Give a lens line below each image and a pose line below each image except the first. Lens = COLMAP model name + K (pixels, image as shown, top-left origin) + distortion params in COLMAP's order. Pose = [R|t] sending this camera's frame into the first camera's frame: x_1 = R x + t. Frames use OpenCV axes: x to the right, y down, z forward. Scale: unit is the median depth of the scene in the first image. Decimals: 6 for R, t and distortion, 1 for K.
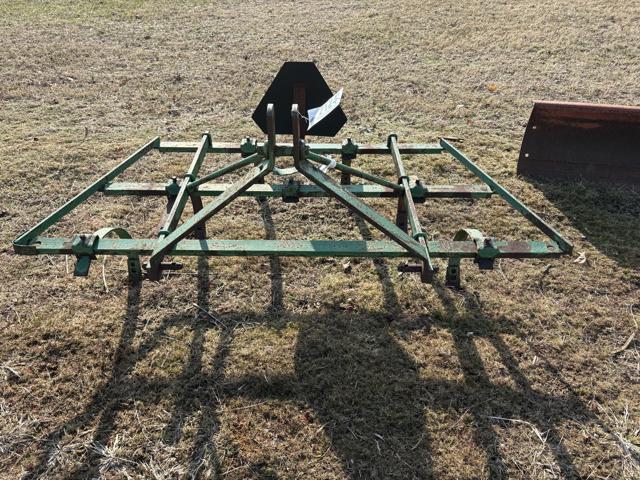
lens RADIAL K [[484.7, 0, 317.0], [0, 484.7, 237.1], [0, 0, 1]] dist [0.039877, -0.043576]
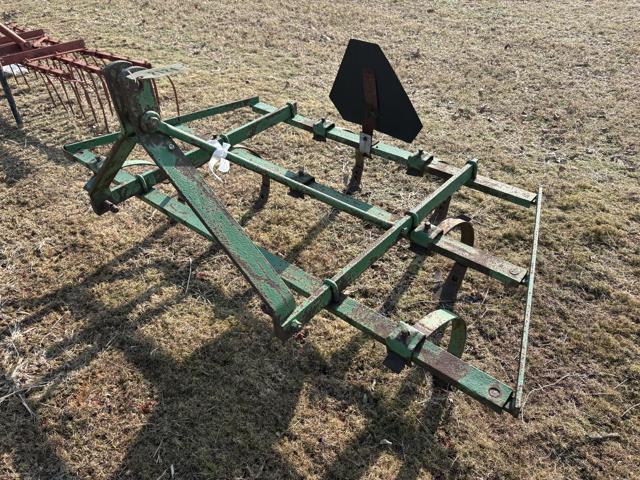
lens RADIAL K [[484.7, 0, 318.0], [0, 484.7, 246.5], [0, 0, 1]] dist [0.039877, -0.043576]
pose [[0.760498, 0.382039, -0.525061, 0.554363], [-0.354970, 0.921687, 0.156489, -0.164855], [0.543727, 0.067372, 0.836554, 0.339233]]
